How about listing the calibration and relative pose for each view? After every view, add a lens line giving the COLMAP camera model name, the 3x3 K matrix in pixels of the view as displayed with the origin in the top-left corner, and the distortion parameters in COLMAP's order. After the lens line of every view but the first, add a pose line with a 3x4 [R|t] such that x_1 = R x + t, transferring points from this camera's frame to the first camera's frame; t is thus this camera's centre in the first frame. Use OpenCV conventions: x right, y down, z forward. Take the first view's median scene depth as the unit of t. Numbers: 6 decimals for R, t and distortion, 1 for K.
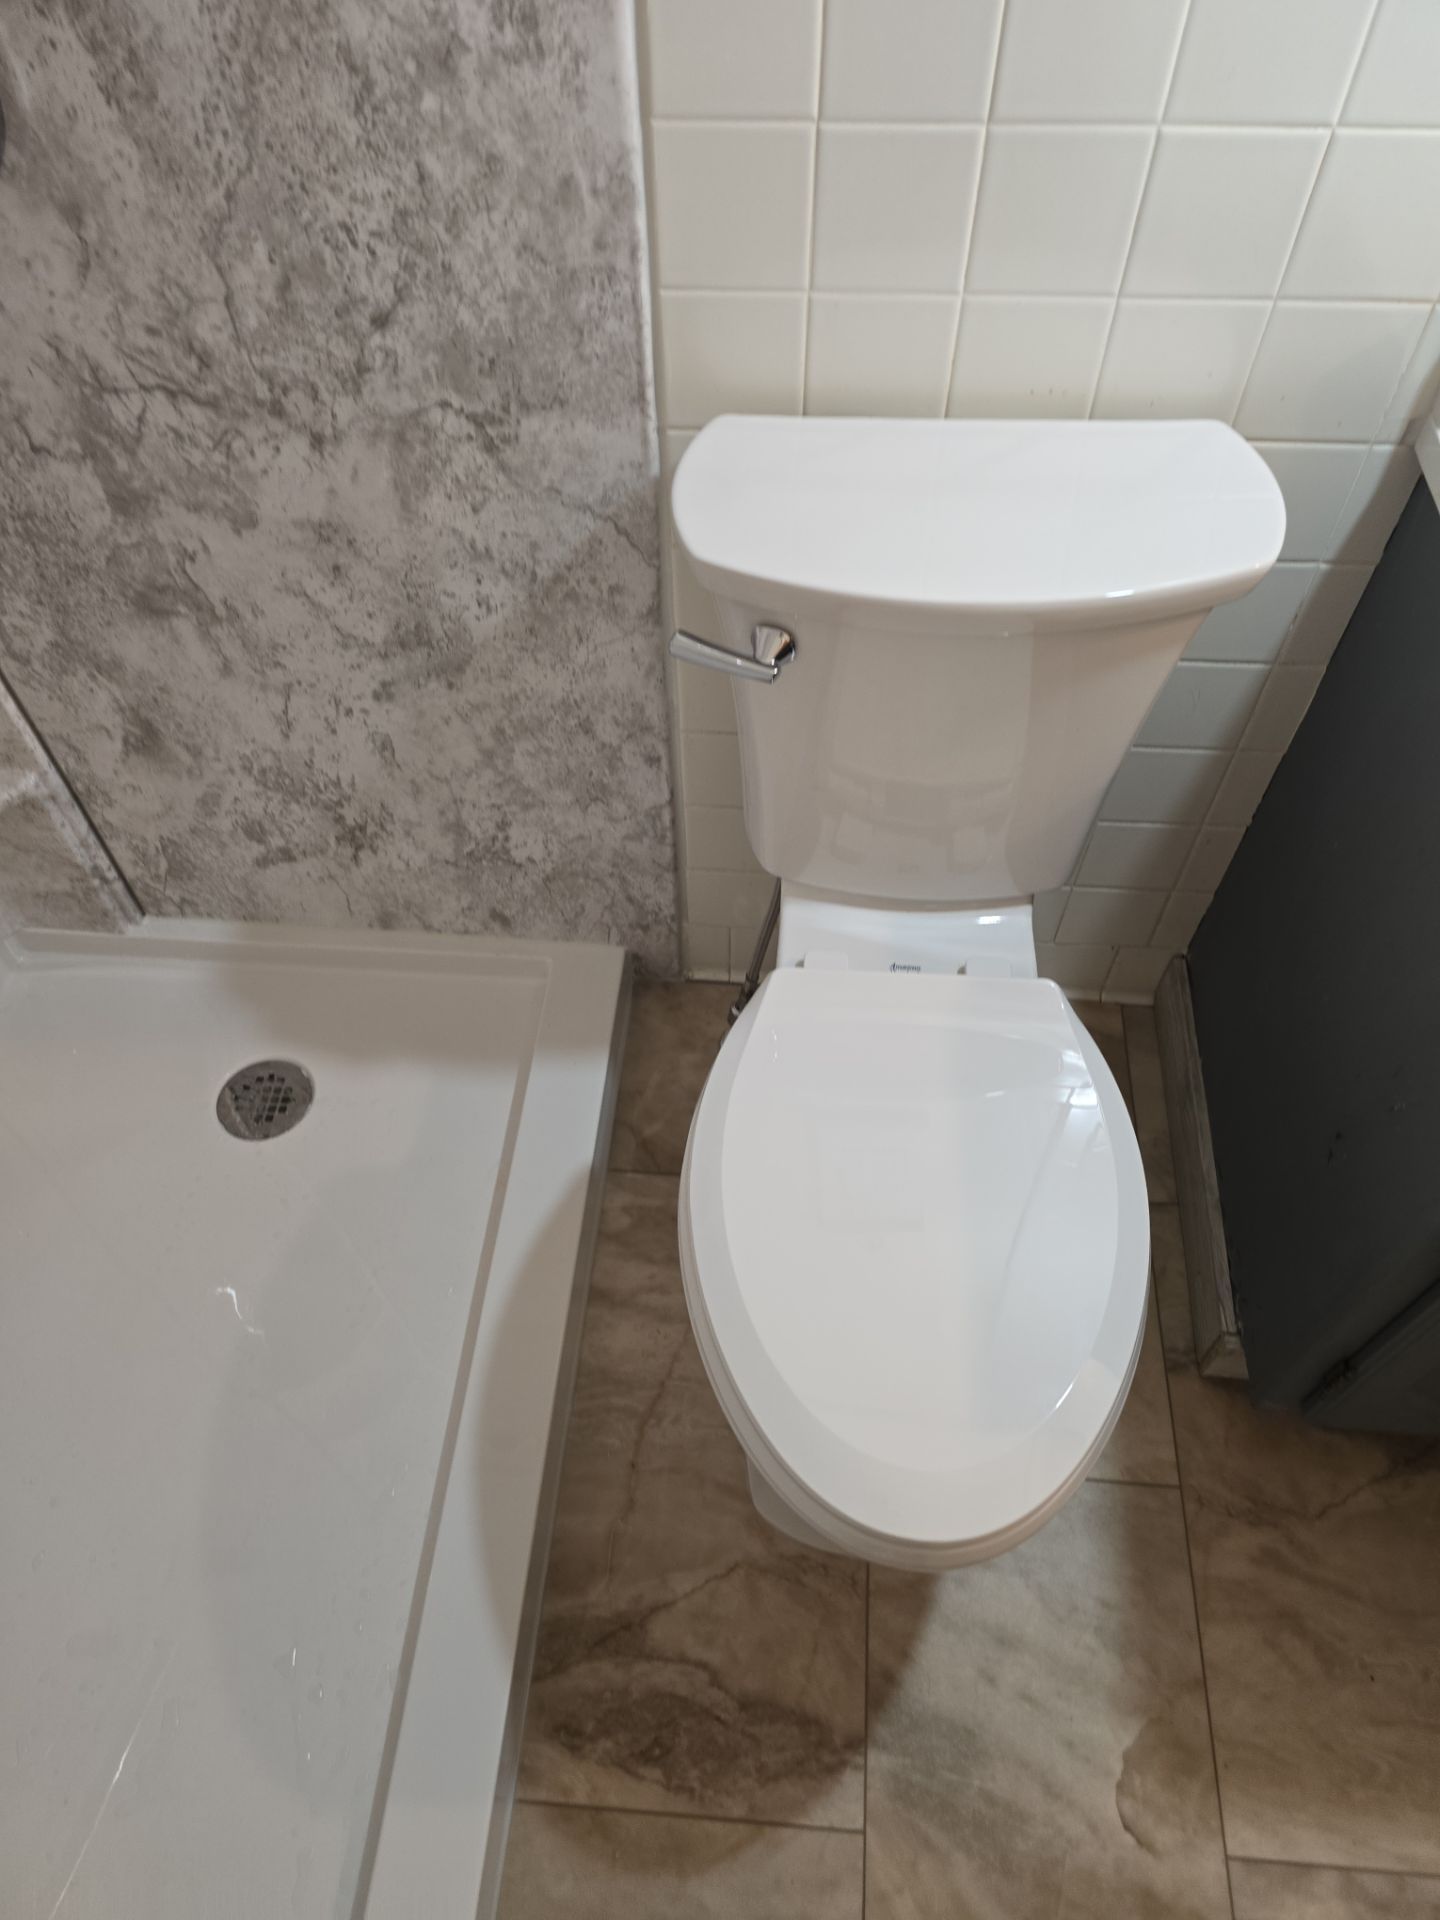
lens RADIAL K [[1288.0, 0, 716.4], [0, 1288.0, 964.7], [0, 0, 1]] dist [0.060723, -0.051966]
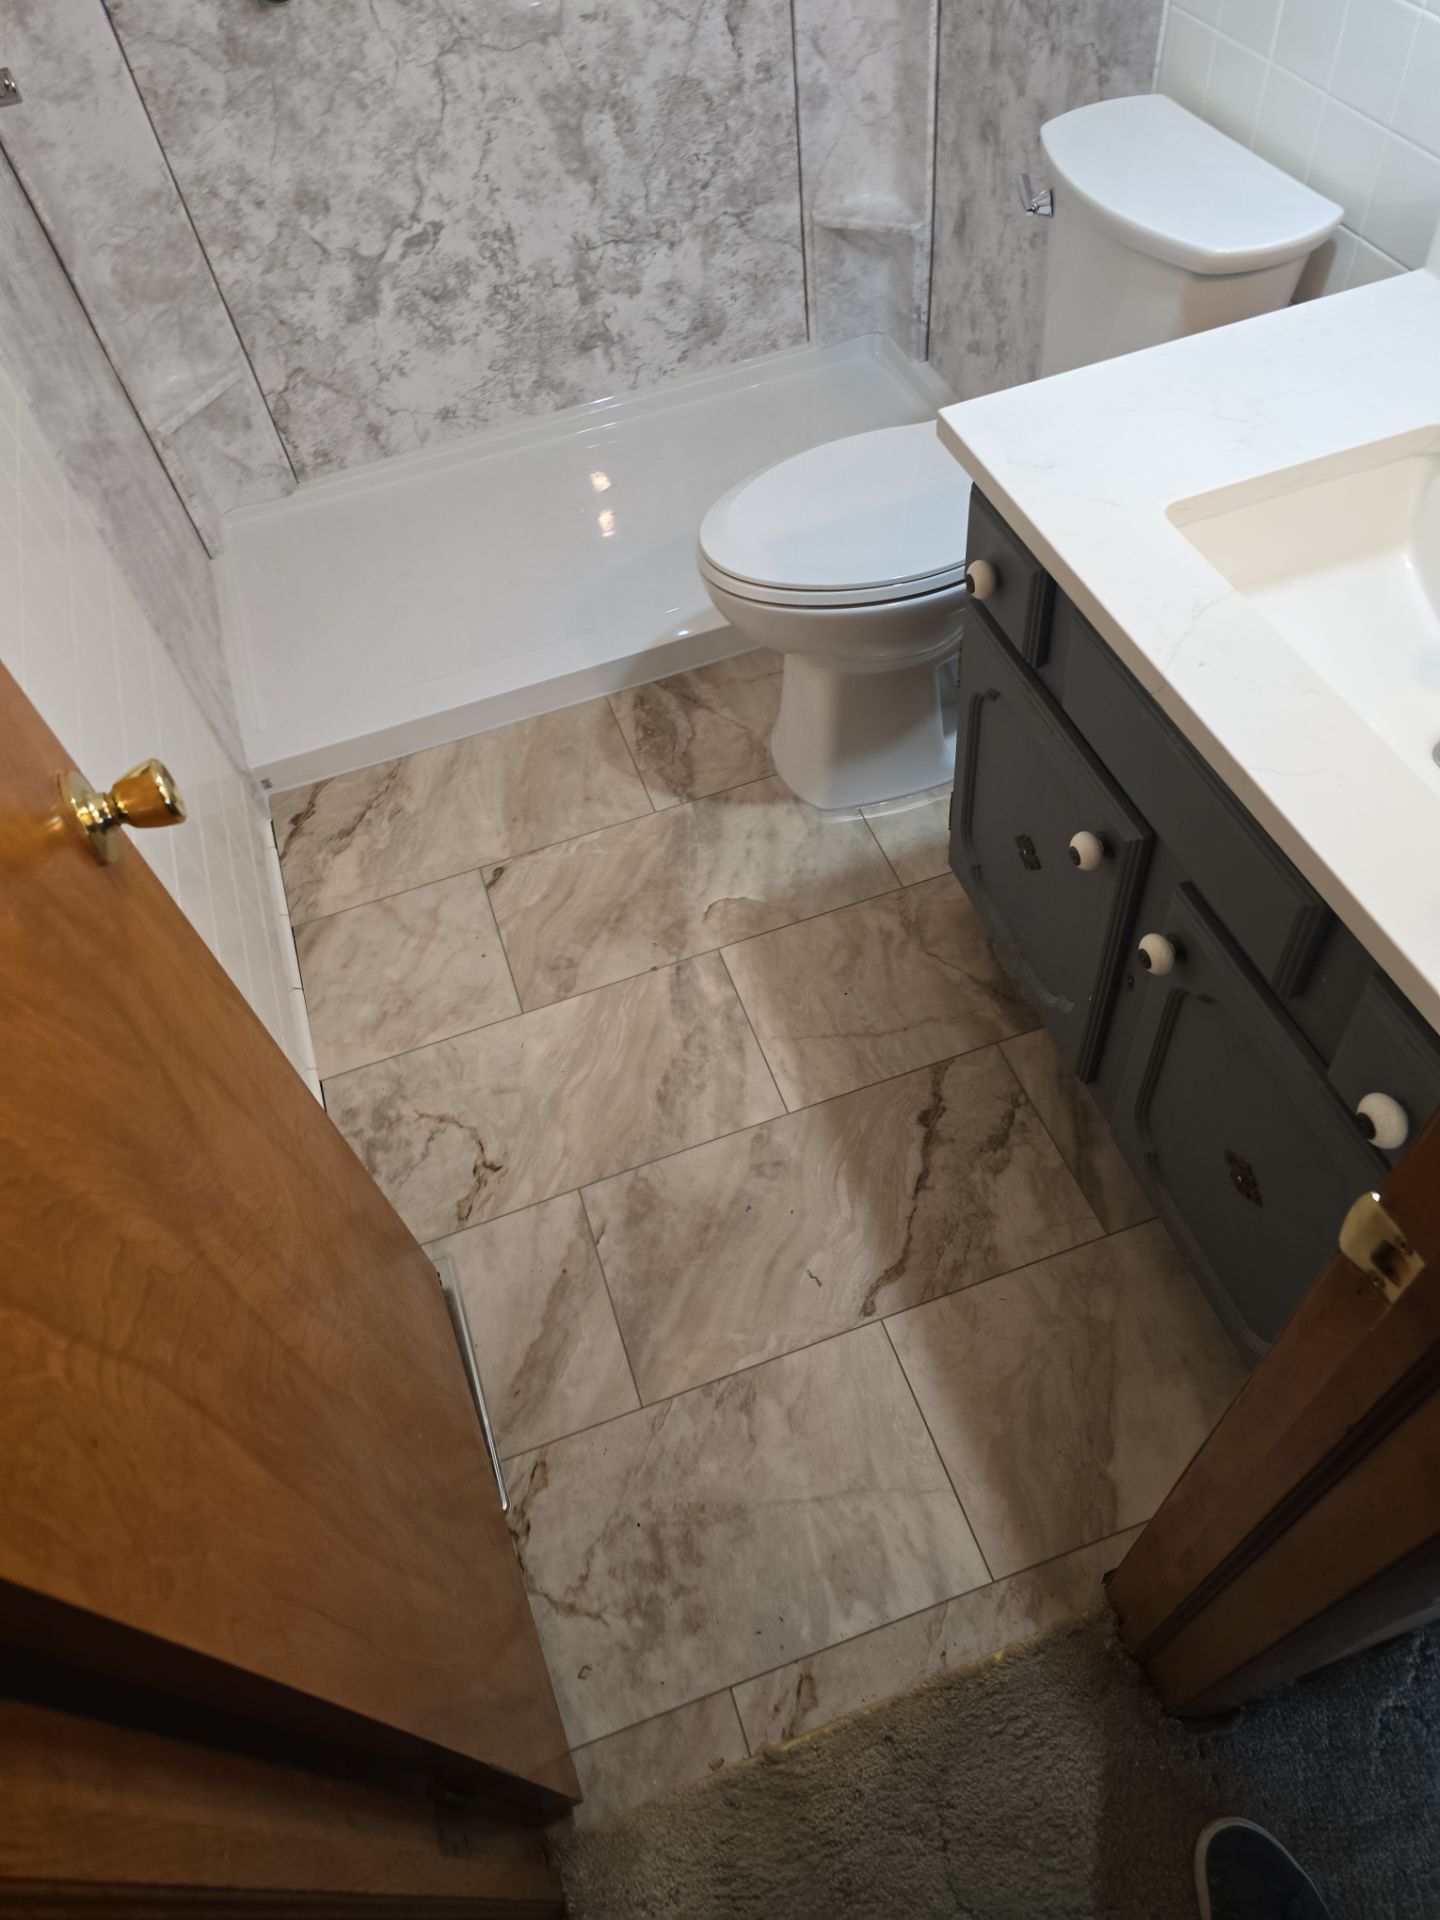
lens RADIAL K [[1288.0, 0, 722.3], [0, 1288.0, 965.7], [0, 0, 1]] dist [0.060723, -0.051966]
pose [[0.389224, 0.722219, -0.571756, 1.325770], [-0.689842, 0.639871, 0.338647, 0.099495], [0.610428, 0.262612, 0.747270, -0.269535]]
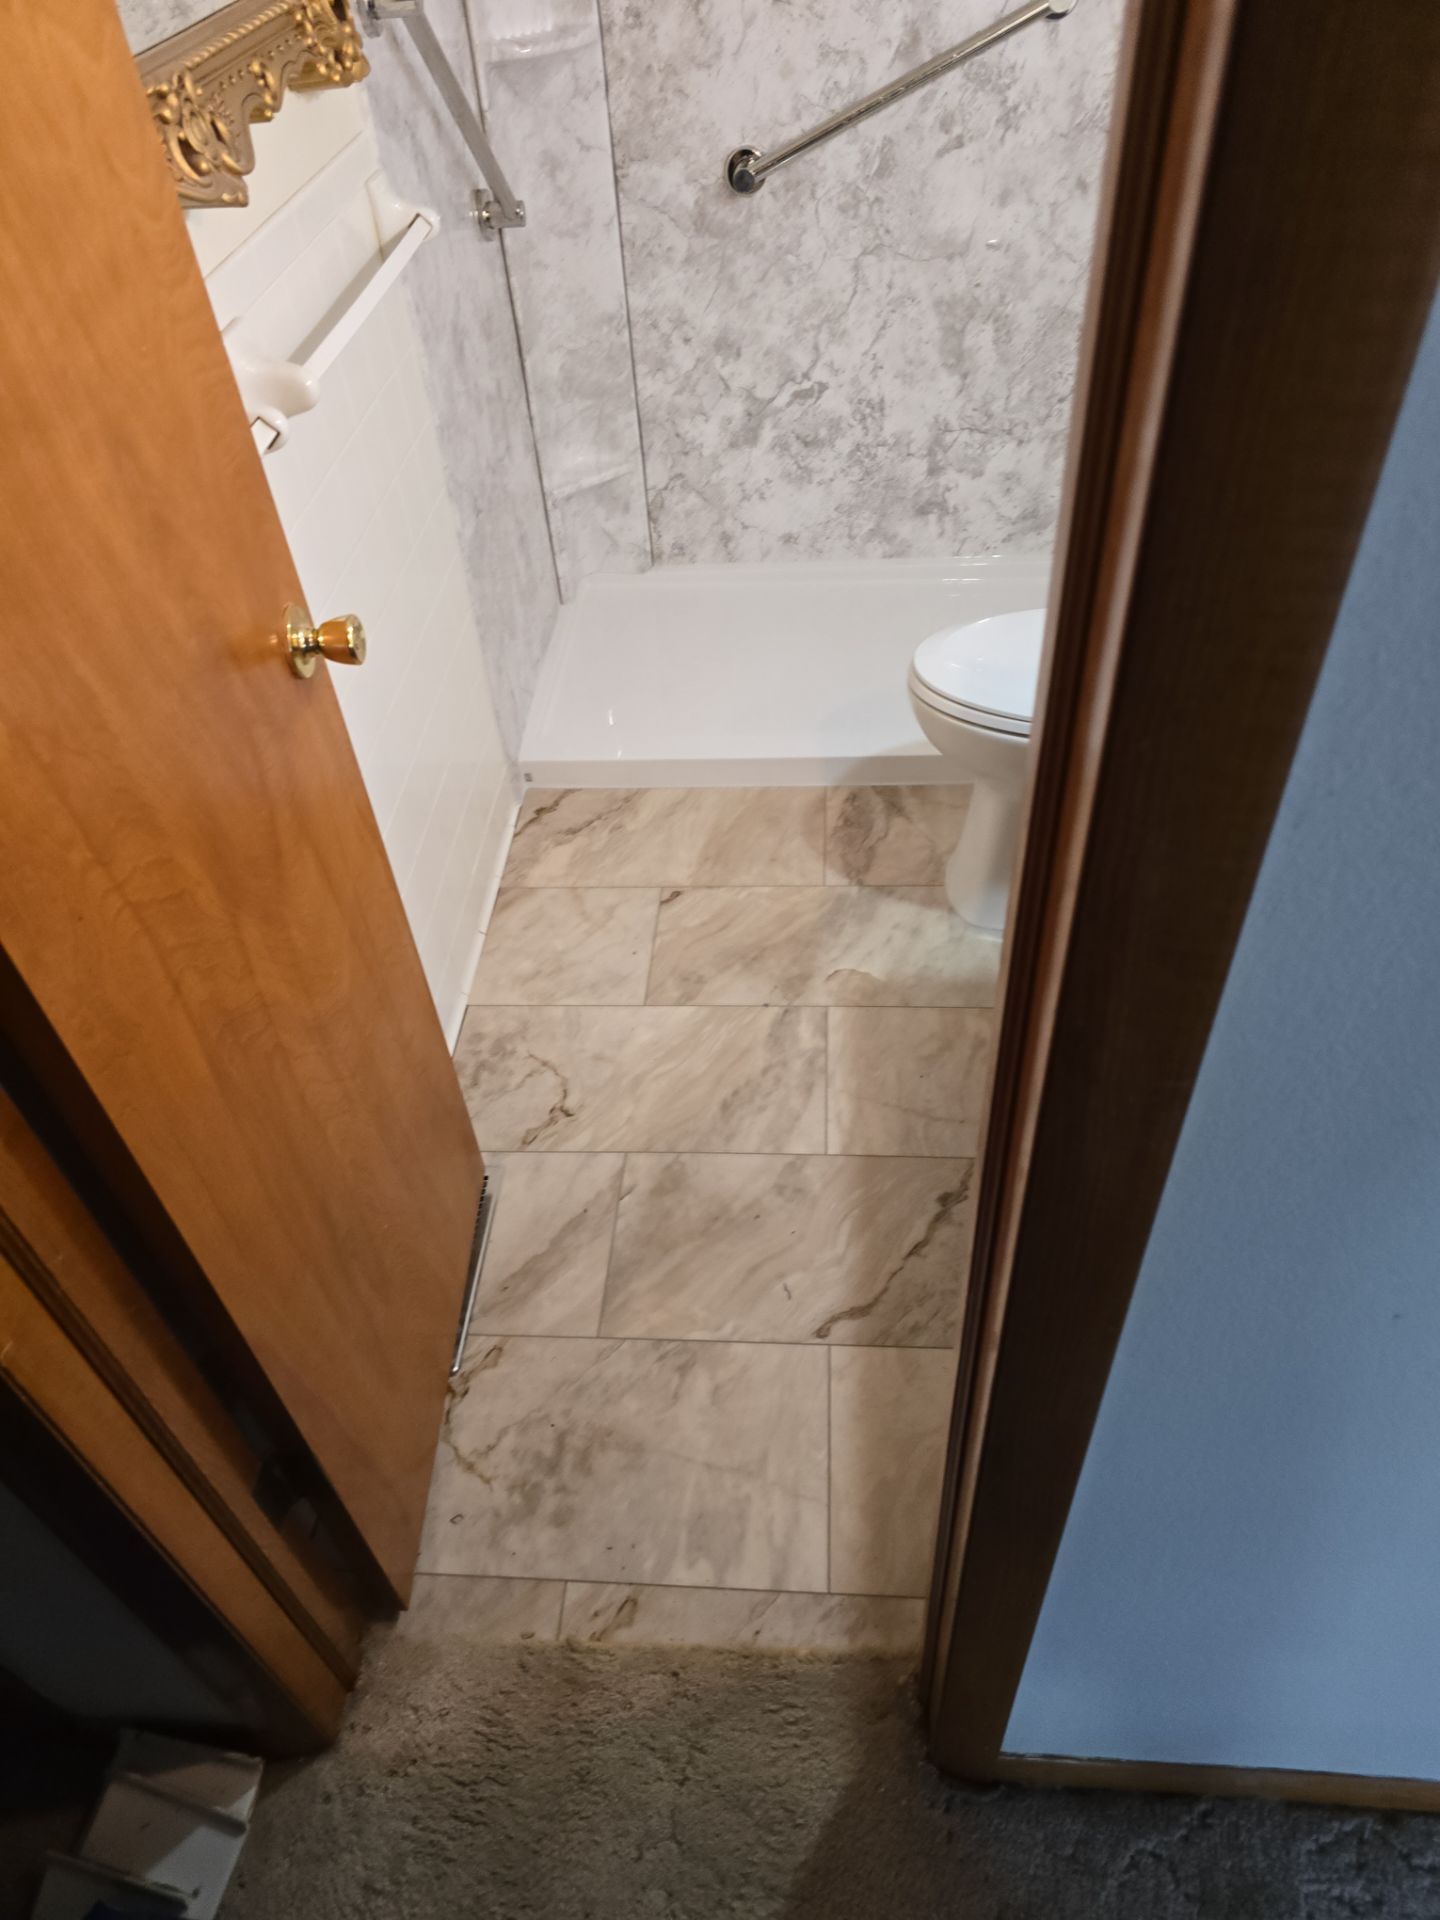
lens RADIAL K [[1288.0, 0, 718.8], [0, 1288.0, 965.2], [0, 0, 1]] dist [0.060723, -0.051966]
pose [[0.011447, 0.697312, -0.716677, 1.620828], [-0.779514, 0.455122, 0.430374, -0.038805], [0.626280, 0.553733, 0.548774, -0.169708]]
